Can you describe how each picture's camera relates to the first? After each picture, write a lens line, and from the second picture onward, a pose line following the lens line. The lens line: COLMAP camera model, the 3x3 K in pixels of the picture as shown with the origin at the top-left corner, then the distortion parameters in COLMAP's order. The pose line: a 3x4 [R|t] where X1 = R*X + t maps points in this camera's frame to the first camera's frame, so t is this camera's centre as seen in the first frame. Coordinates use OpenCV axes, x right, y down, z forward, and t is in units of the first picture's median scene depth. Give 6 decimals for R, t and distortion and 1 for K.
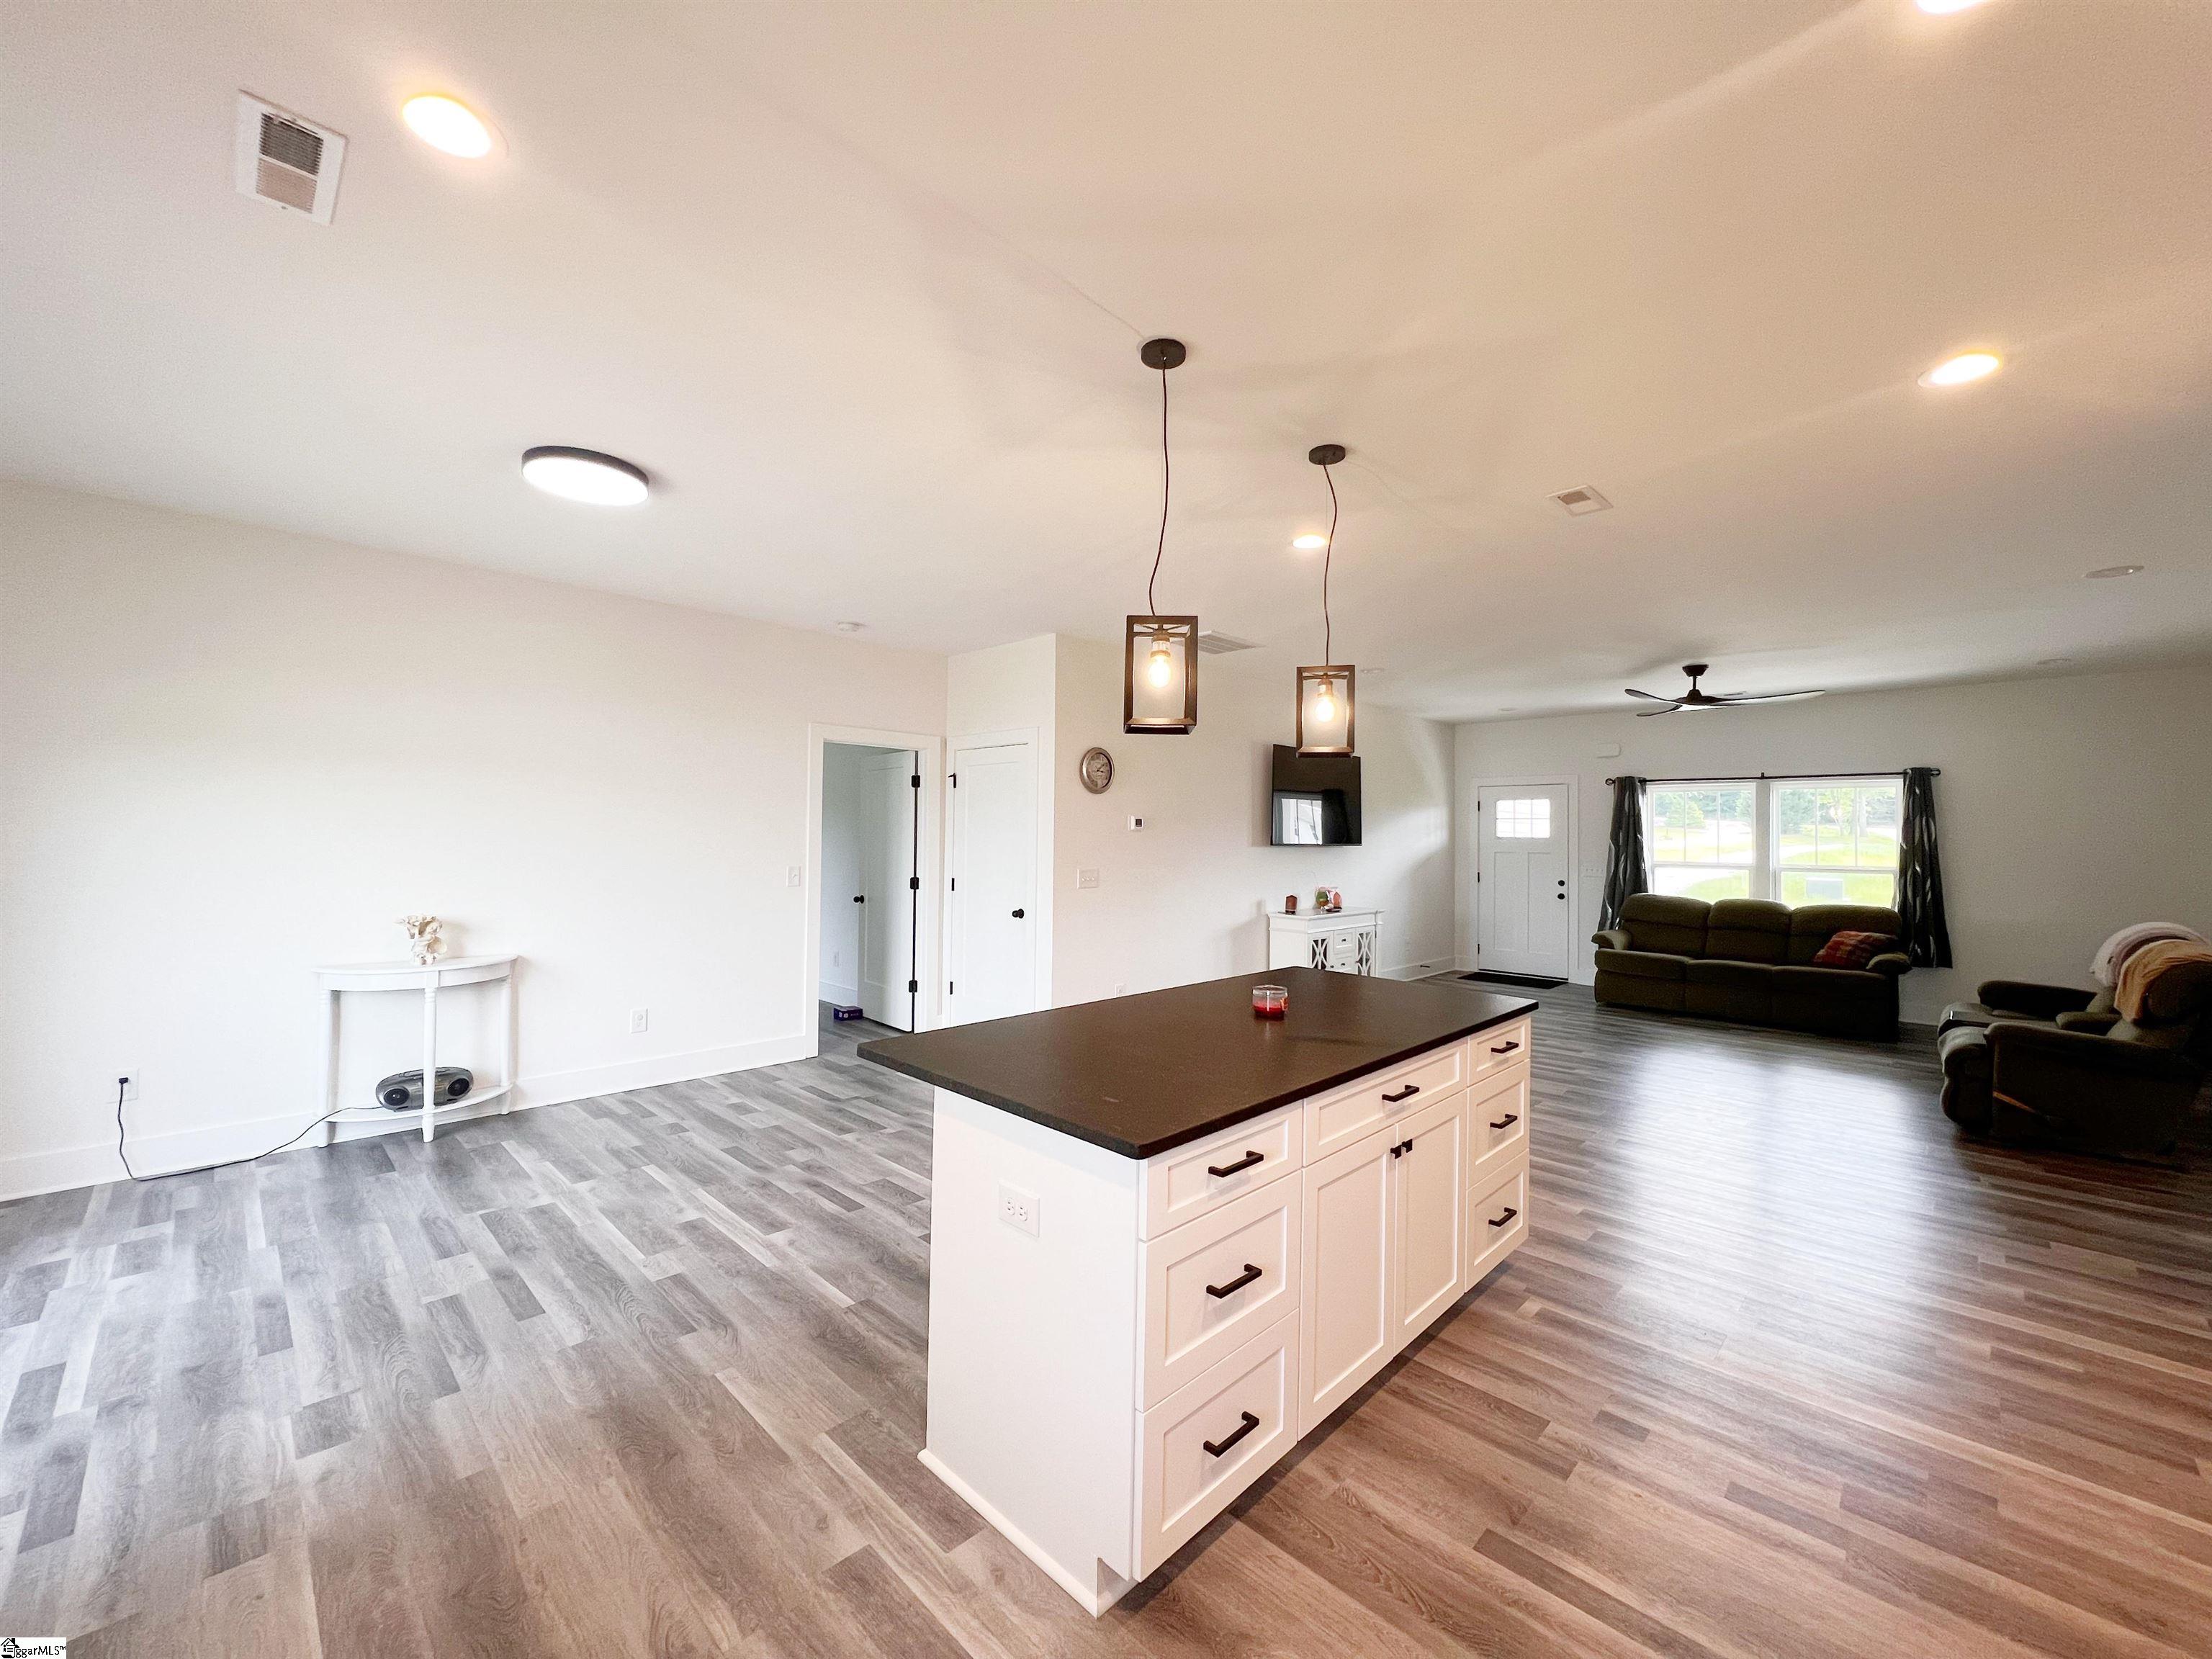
lens RADIAL K [[883.0, 0, 1100.2], [0, 883.0, 824.2], [0, 0, 1]] dist [-0.001166, 0.000022]
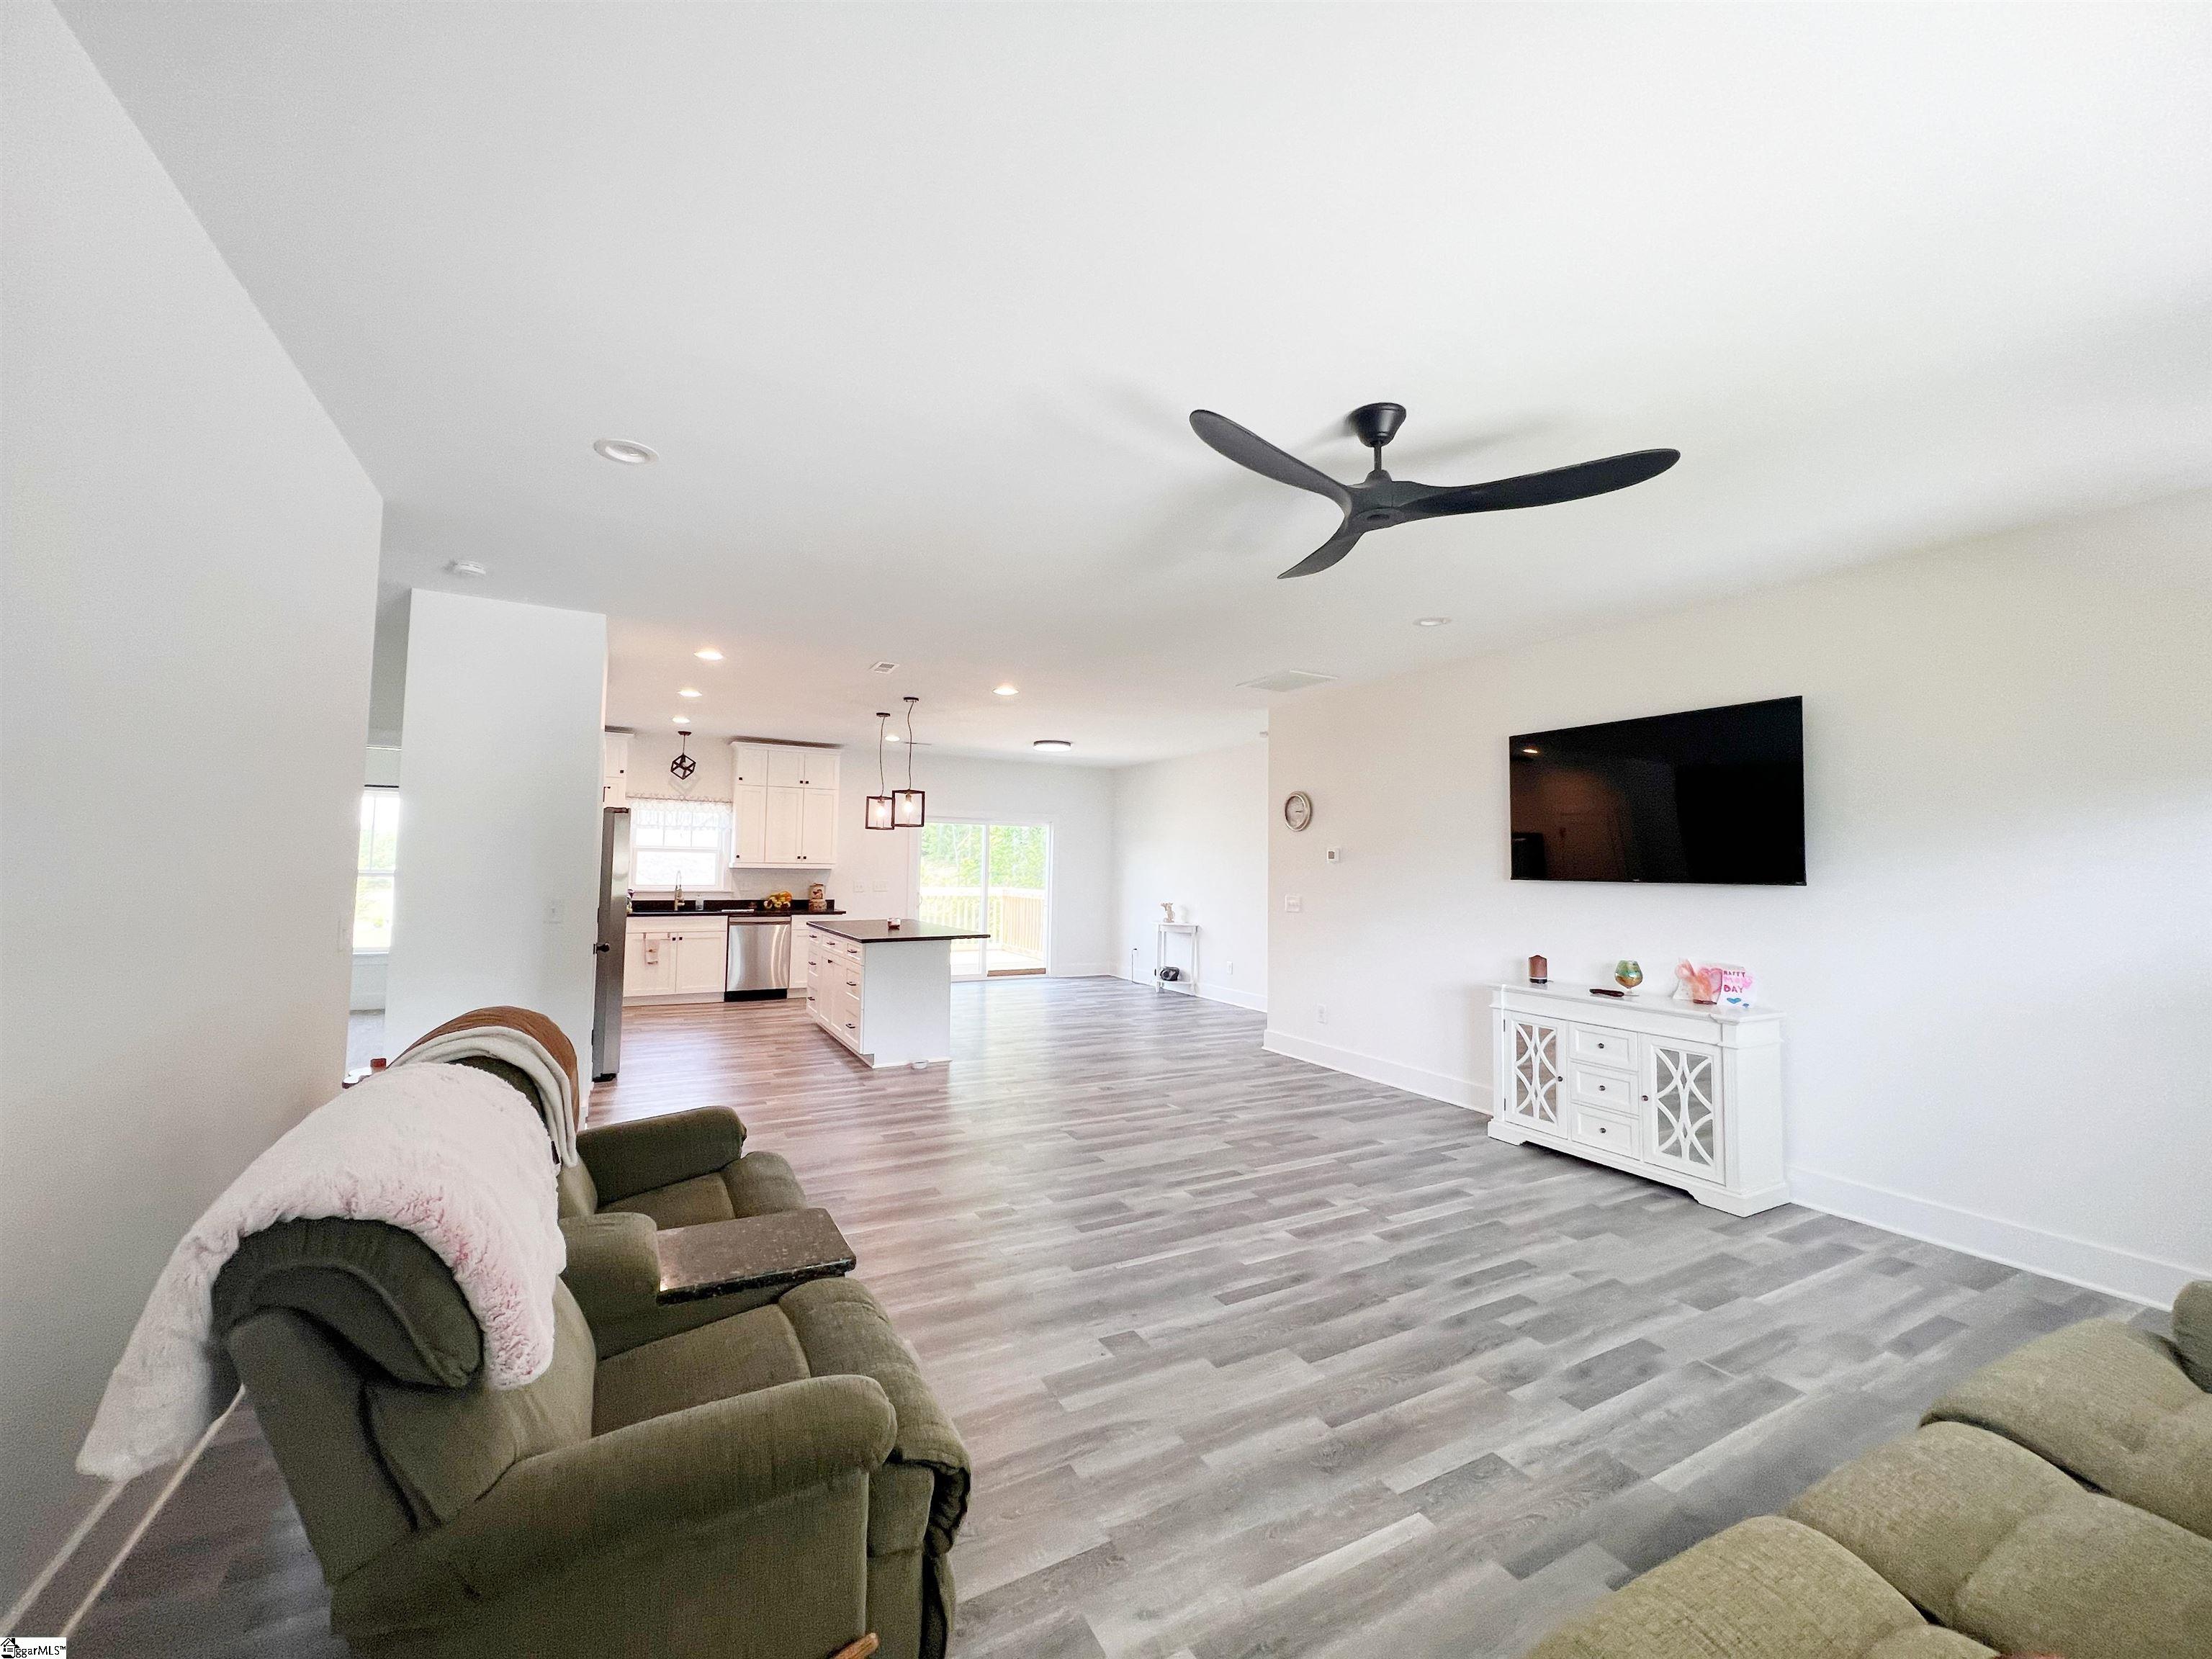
lens RADIAL K [[883.0, 0, 1100.2], [0, 883.0, 824.2], [0, 0, 1]] dist [-0.001166, 0.000022]
pose [[-0.284951, -0.063542, -0.956434, 1.618958], [-0.008303, 0.997927, -0.063825, 0.042099], [0.958506, -0.010245, -0.284888, 1.456119]]
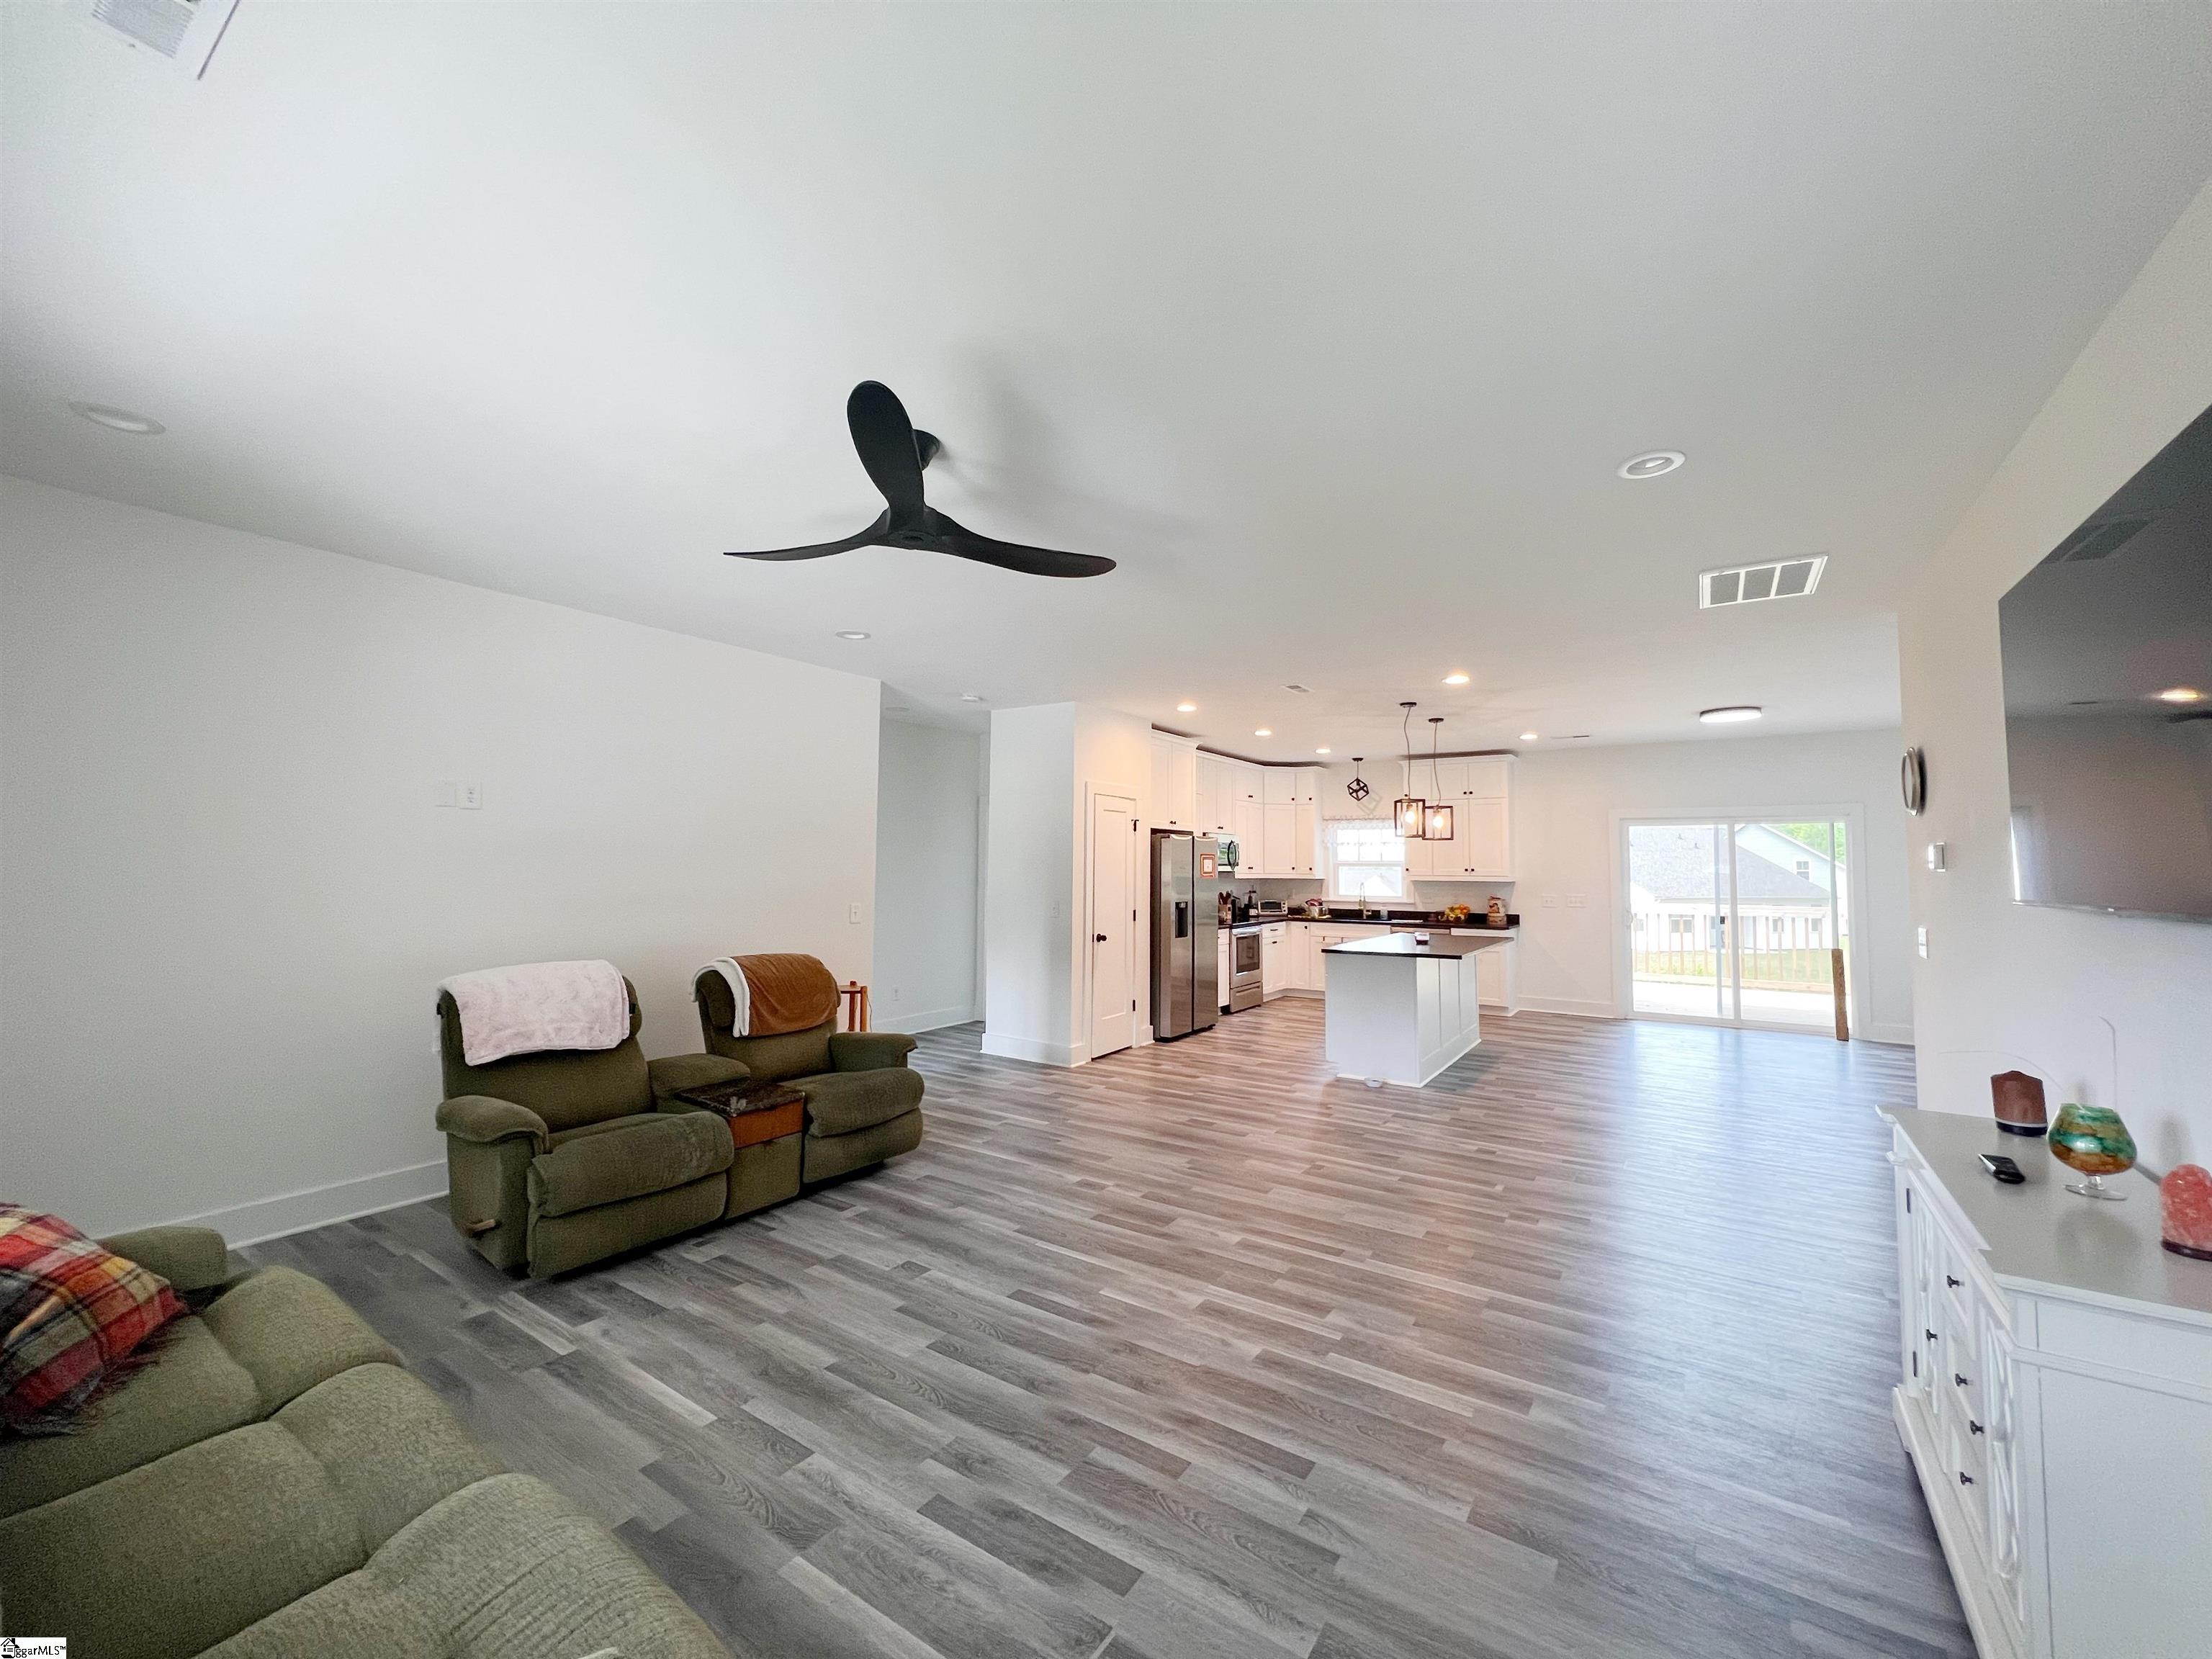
lens RADIAL K [[883.0, 0, 1100.2], [0, 883.0, 824.2], [0, 0, 1]] dist [-0.001166, 0.000022]
pose [[-0.982774, -0.028066, -0.182667, 0.985634], [-0.016766, 0.997865, -0.063117, 0.030419], [0.184049, -0.058967, -0.981147, 2.086385]]
